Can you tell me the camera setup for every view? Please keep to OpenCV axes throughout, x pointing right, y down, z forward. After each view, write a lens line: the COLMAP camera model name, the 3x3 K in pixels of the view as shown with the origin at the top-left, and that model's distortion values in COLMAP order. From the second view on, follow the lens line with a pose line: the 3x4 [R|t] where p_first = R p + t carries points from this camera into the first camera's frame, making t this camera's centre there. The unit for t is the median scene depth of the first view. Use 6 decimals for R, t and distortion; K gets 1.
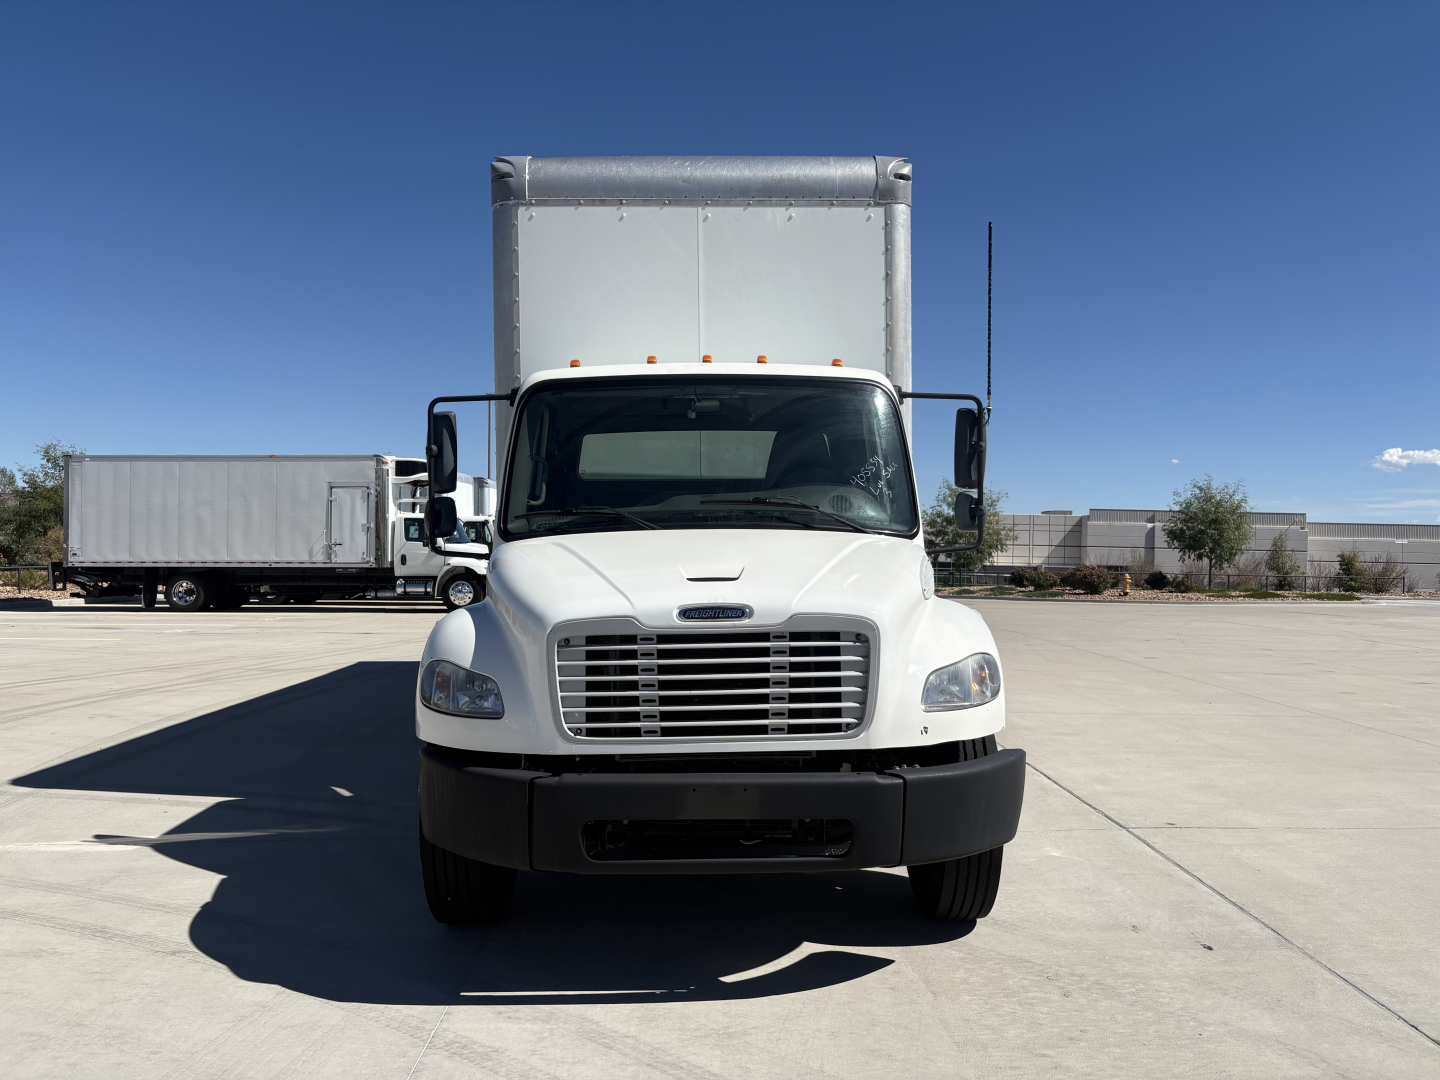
lens RADIAL K [[1041.3, 0, 720.0], [0, 1041.3, 540.0], [0, 0, 1]] dist [0.037123, -0.001751]
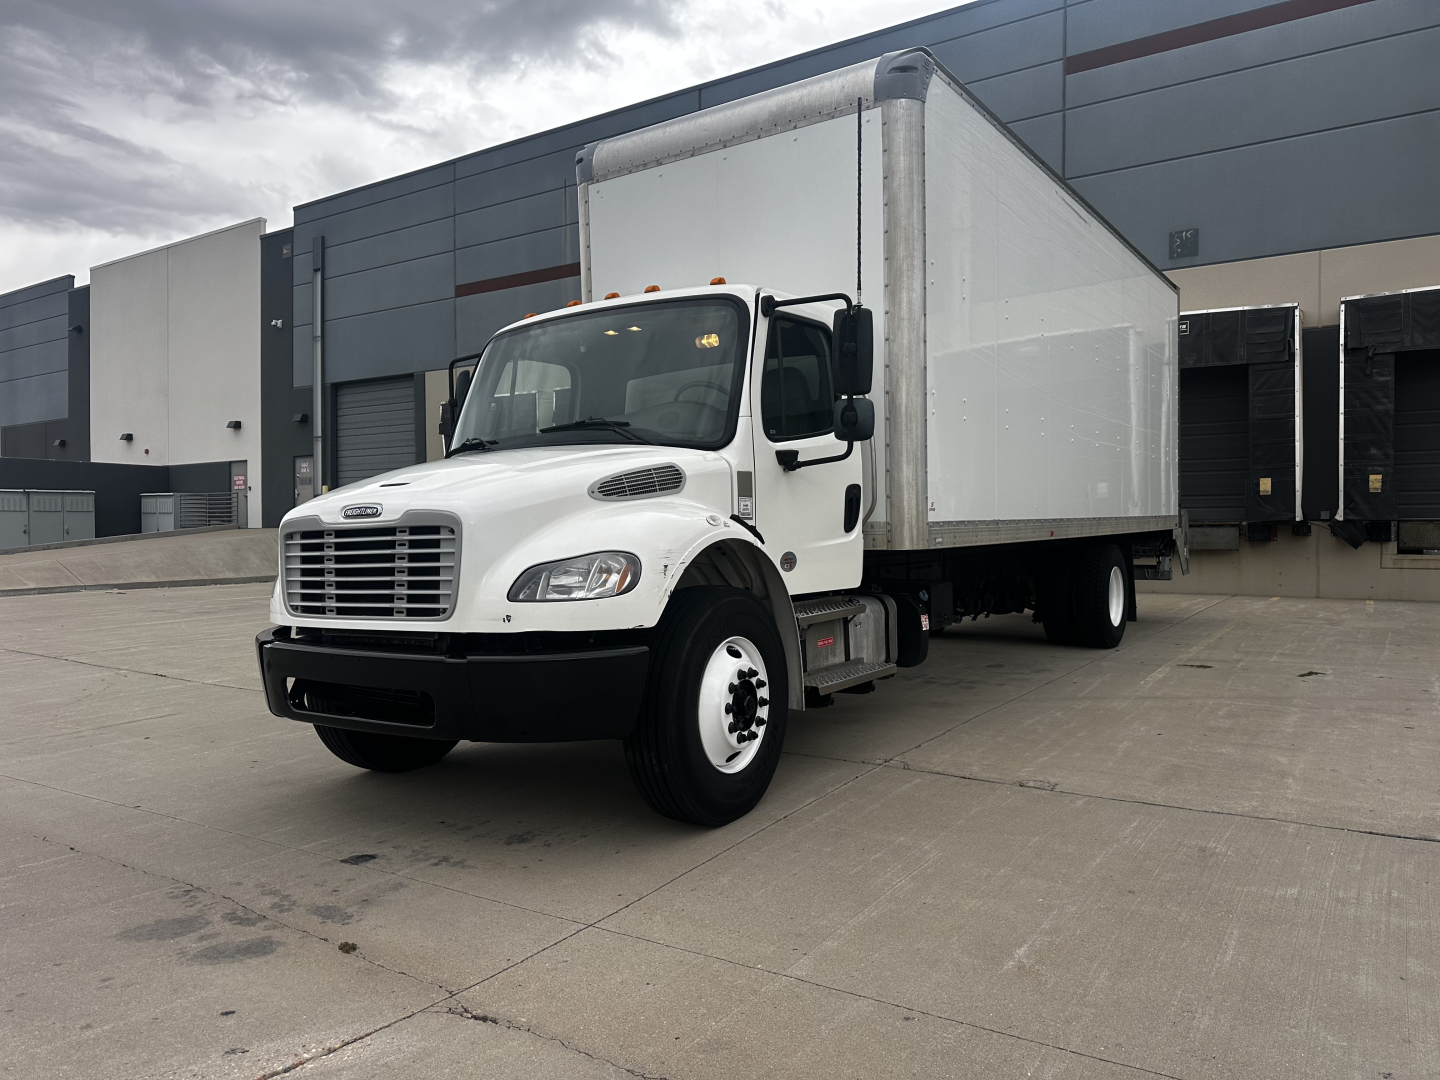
lens RADIAL K [[1041.3, 0, 720.0], [0, 1041.3, 540.0], [0, 0, 1]] dist [0.037123, -0.001751]
pose [[0.853744, 0.002143, -0.520689, 0.945964], [0.019176, 0.999184, 0.035554, 0.068759], [0.520341, -0.040339, 0.853006, 0.207593]]
